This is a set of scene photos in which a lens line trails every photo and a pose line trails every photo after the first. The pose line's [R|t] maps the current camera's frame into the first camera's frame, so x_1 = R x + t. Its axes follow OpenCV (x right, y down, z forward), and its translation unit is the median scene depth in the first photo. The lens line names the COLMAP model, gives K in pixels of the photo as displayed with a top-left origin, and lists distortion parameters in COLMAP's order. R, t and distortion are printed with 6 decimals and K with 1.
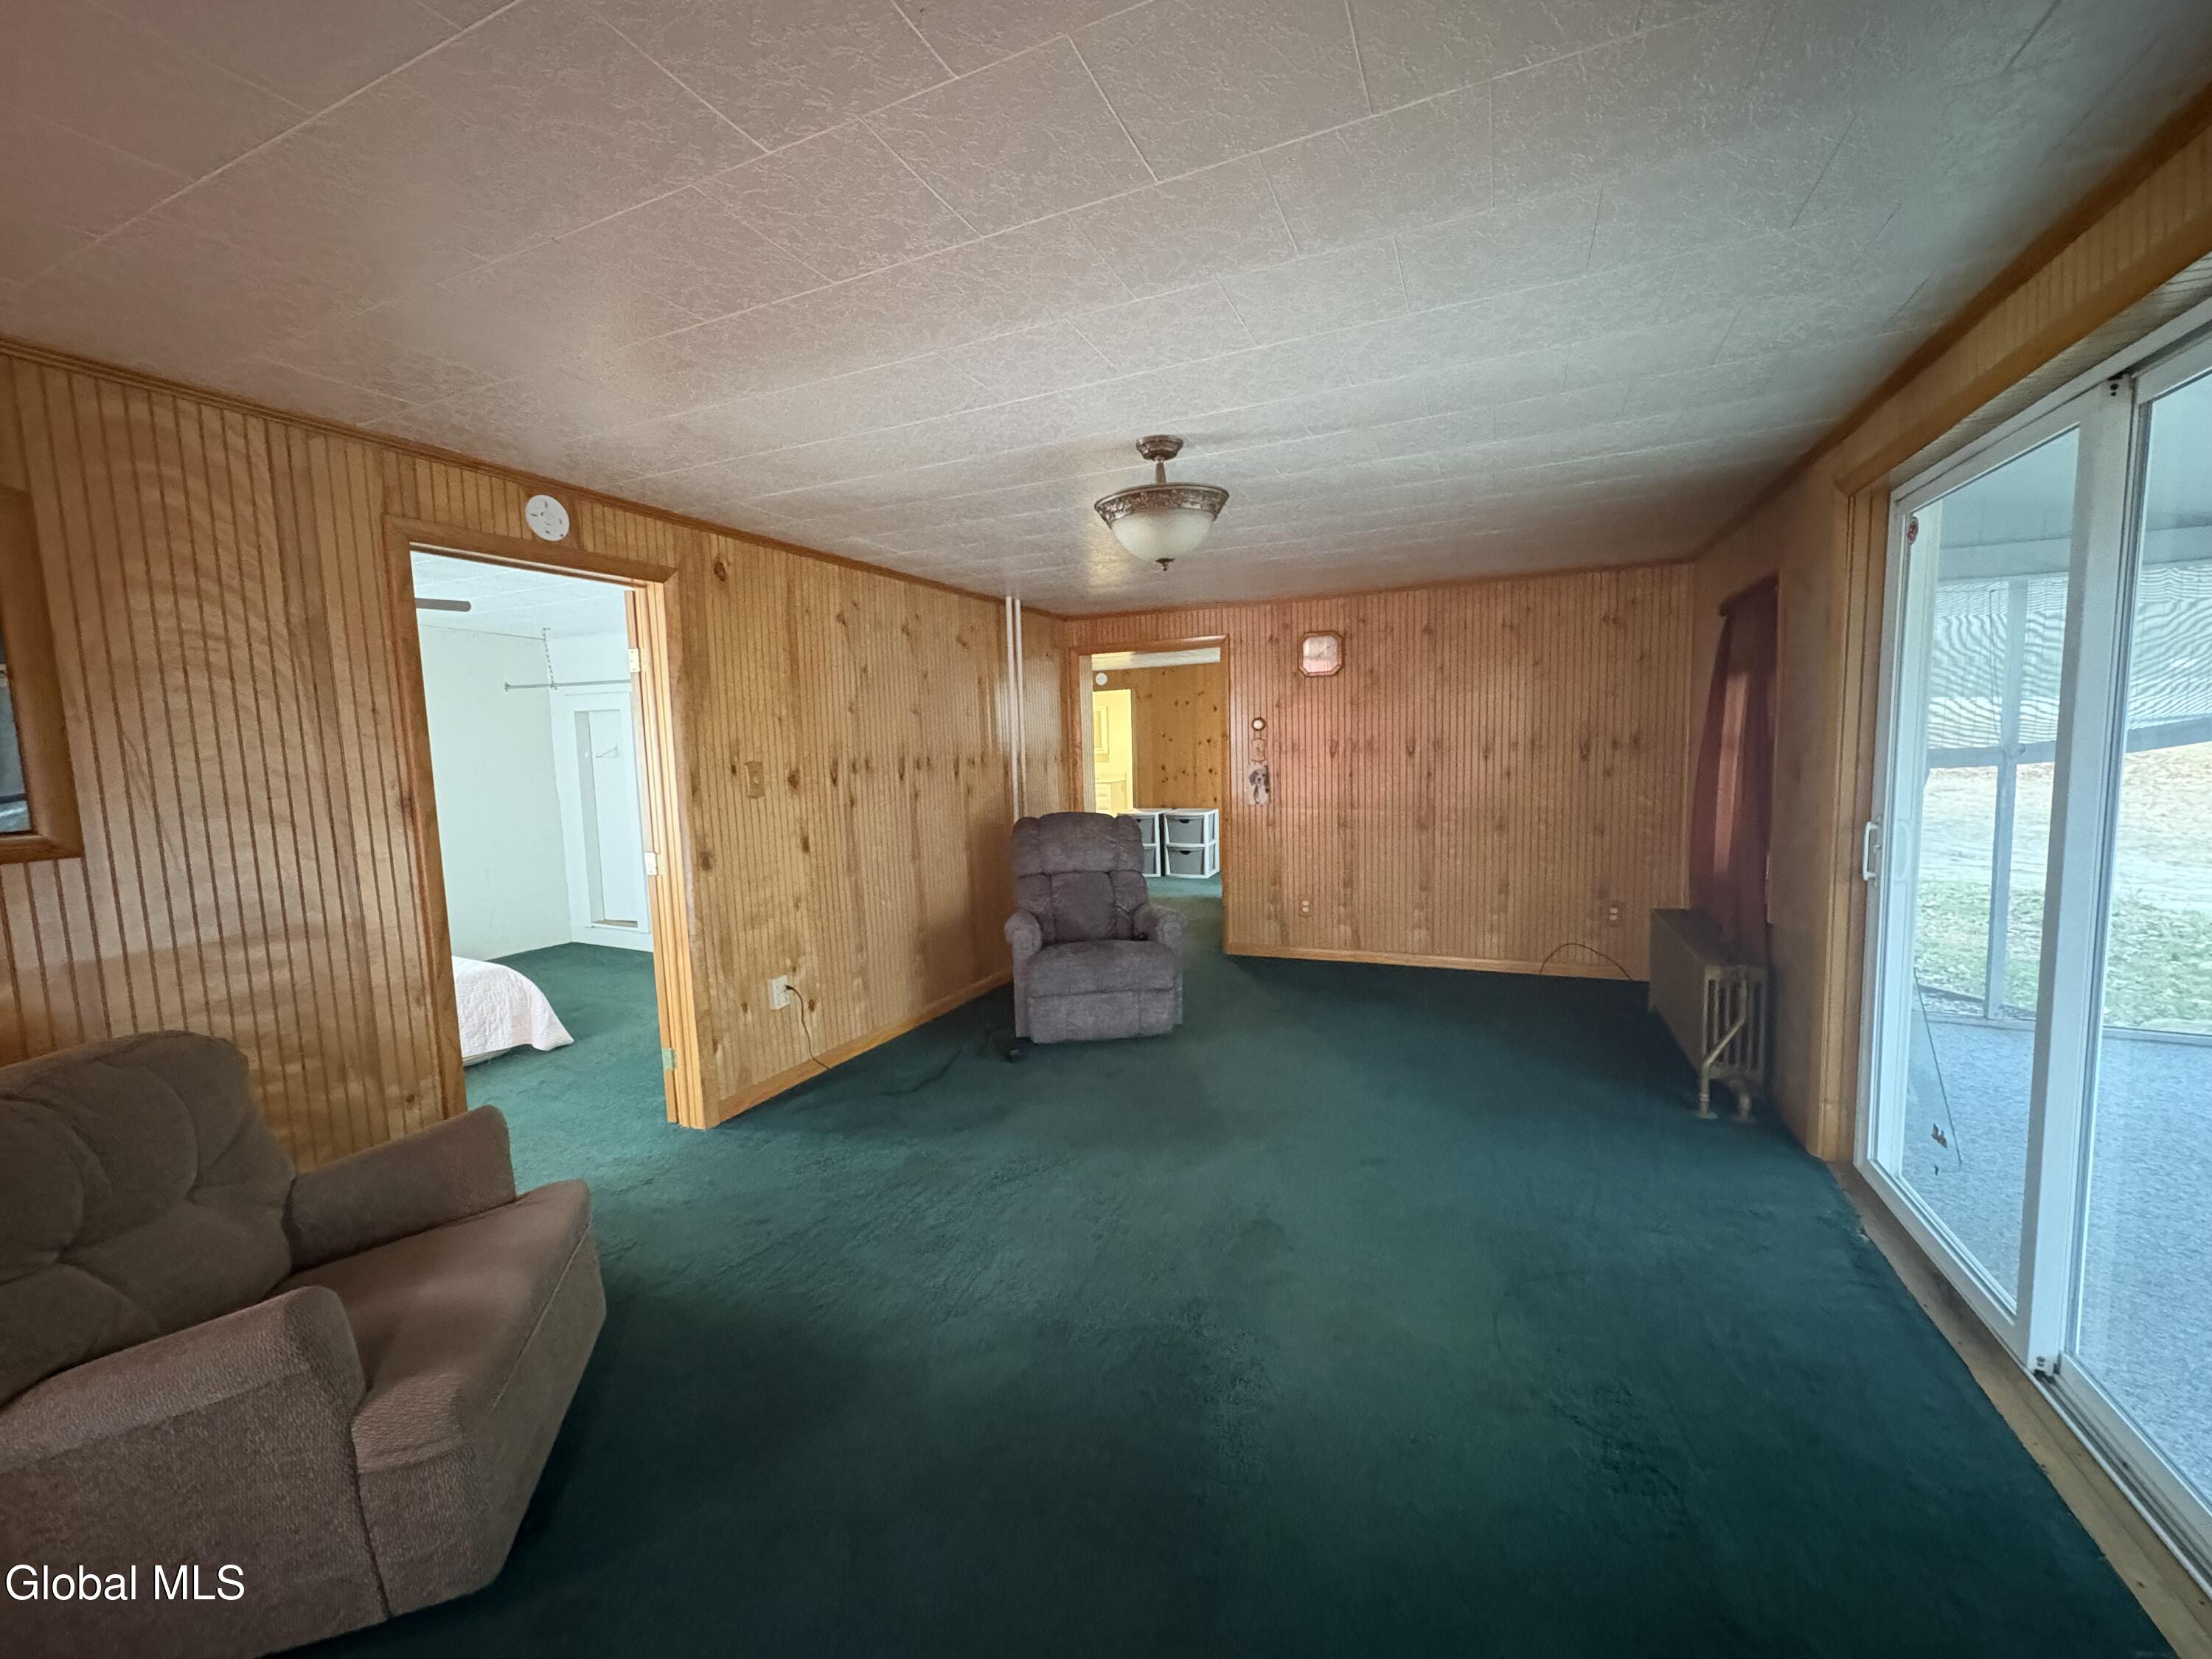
lens RADIAL K [[876.5, 0, 1100.2], [0, 876.5, 823.4], [0, 0, 1]] dist [-0.000020, 0.000091]
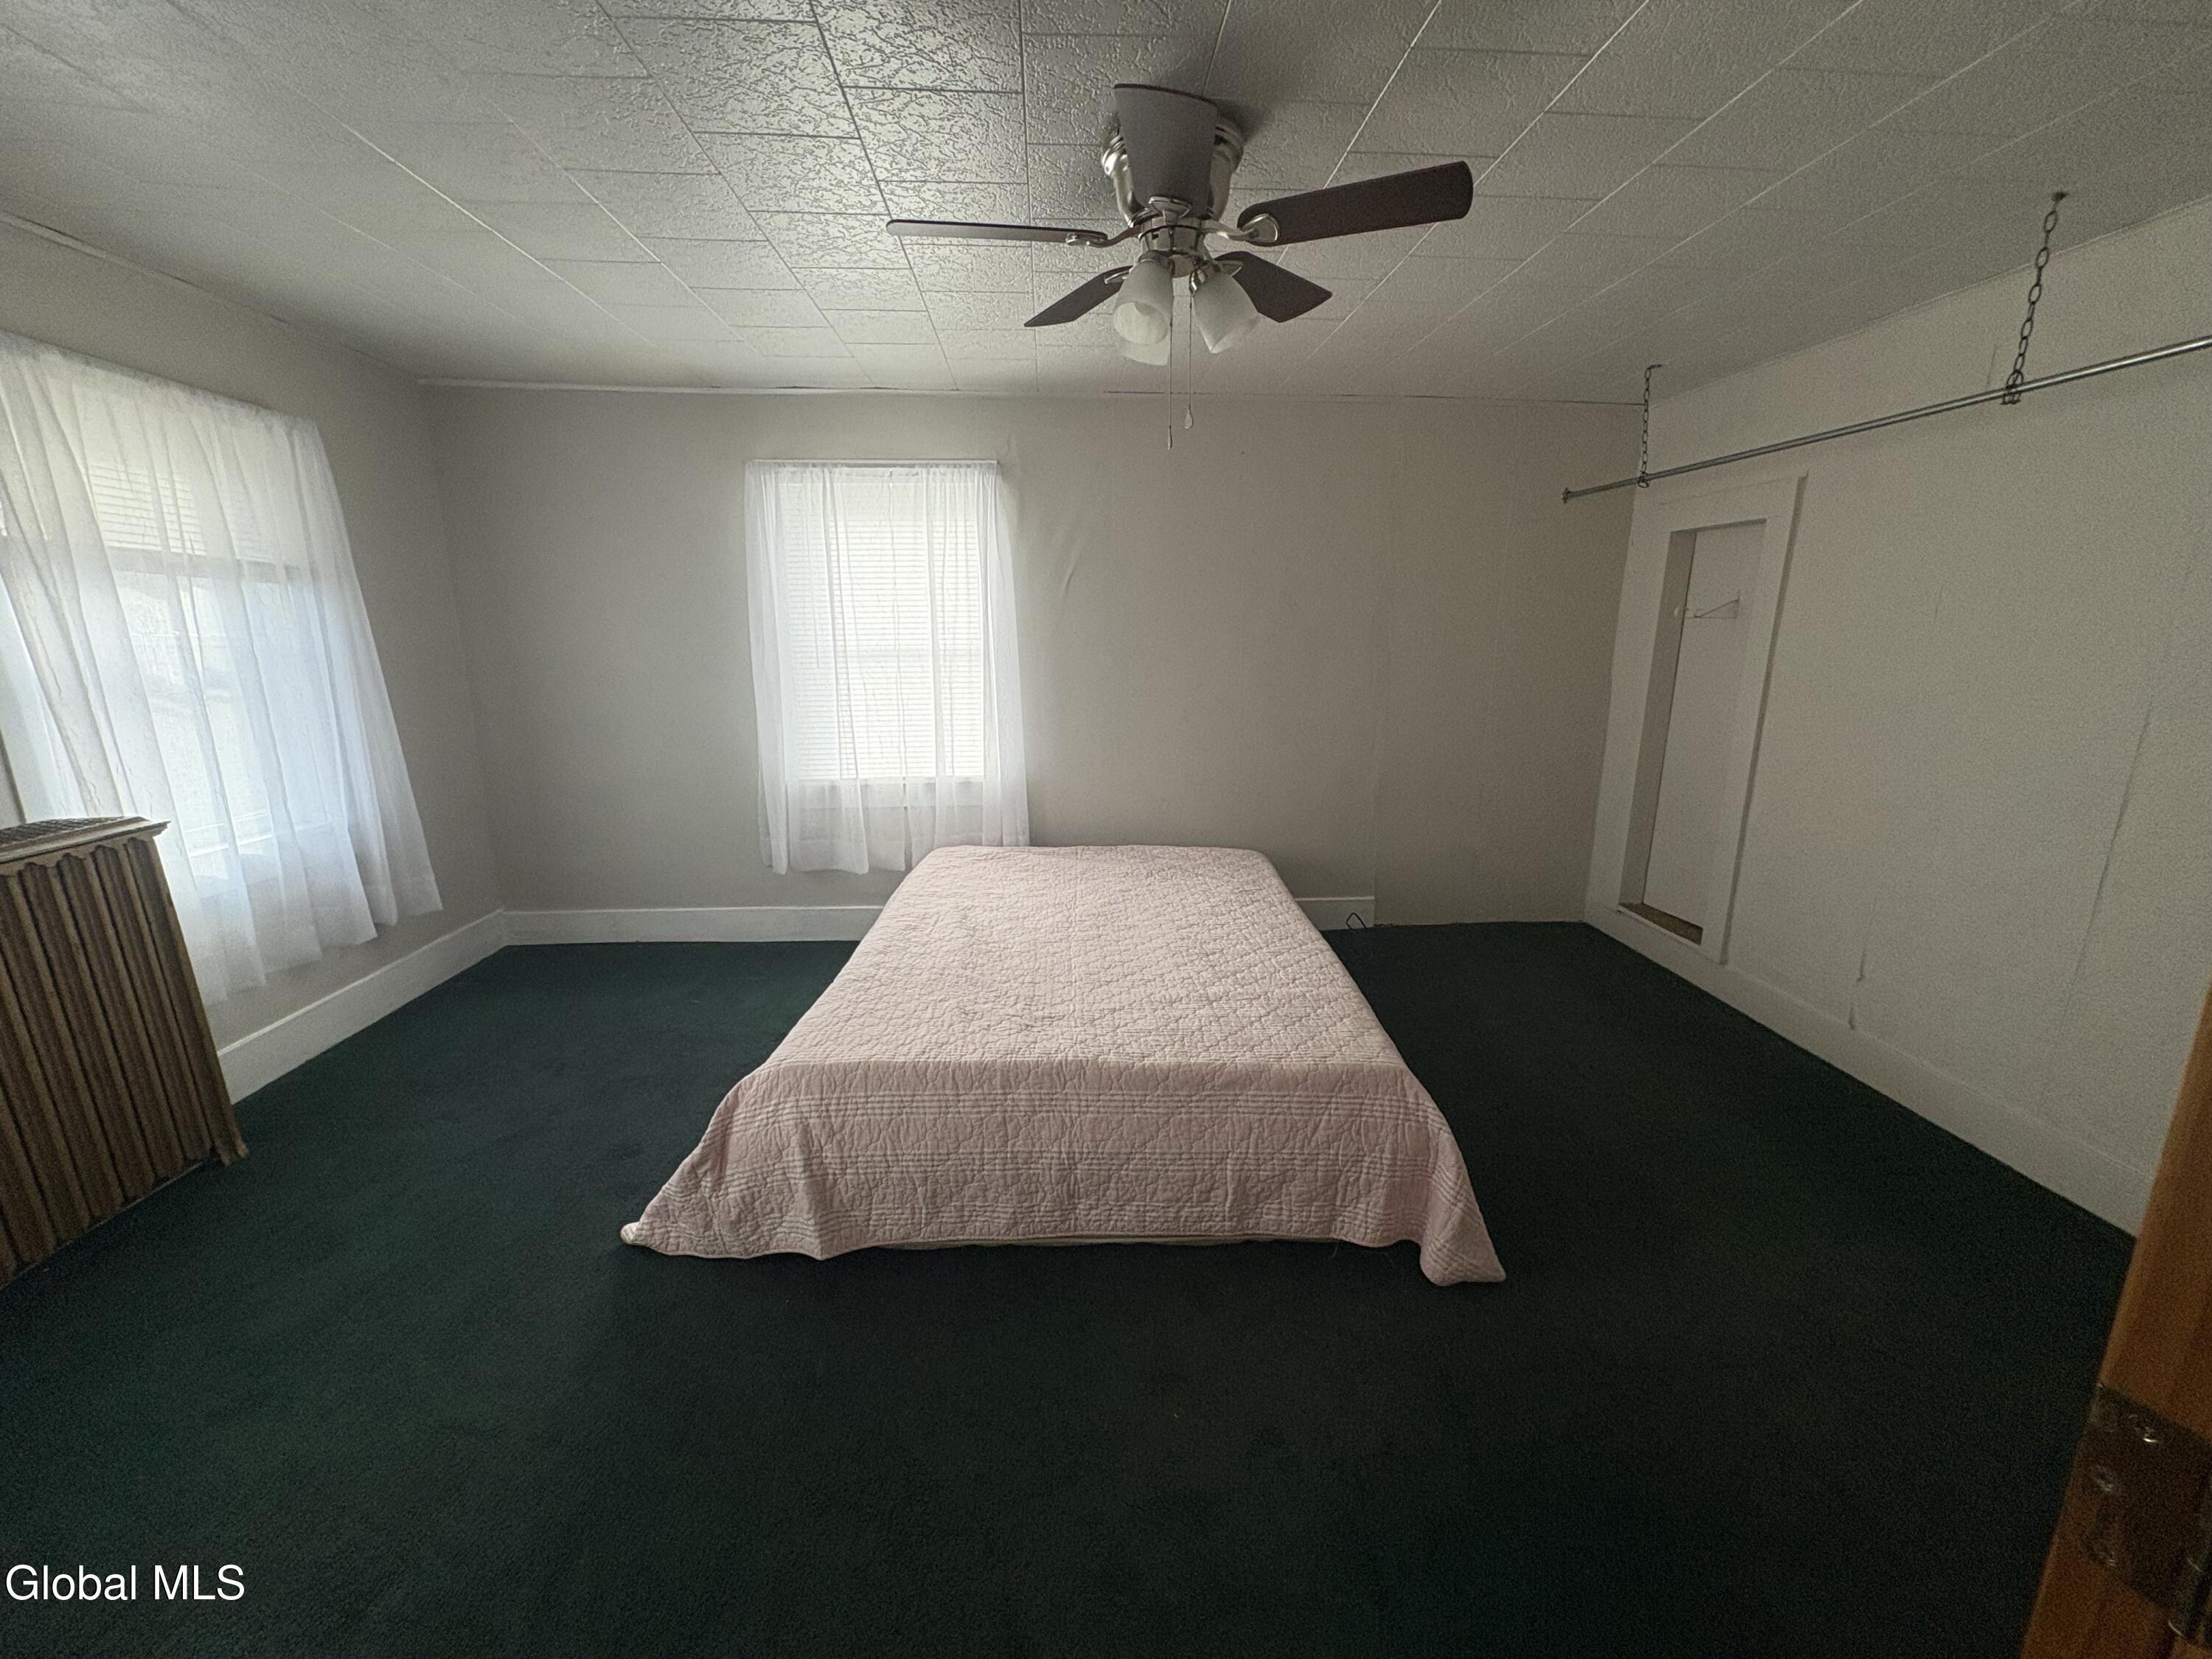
lens RADIAL K [[876.5, 0, 1105.3], [0, 876.5, 836.7], [0, 0, 1]] dist [-0.000020, 0.000091]
pose [[0.466721, 0.228874, -0.854277, -0.255132], [-0.095180, 0.973323, 0.208767, -0.023402], [0.879268, -0.016126, 0.476054, 0.427093]]
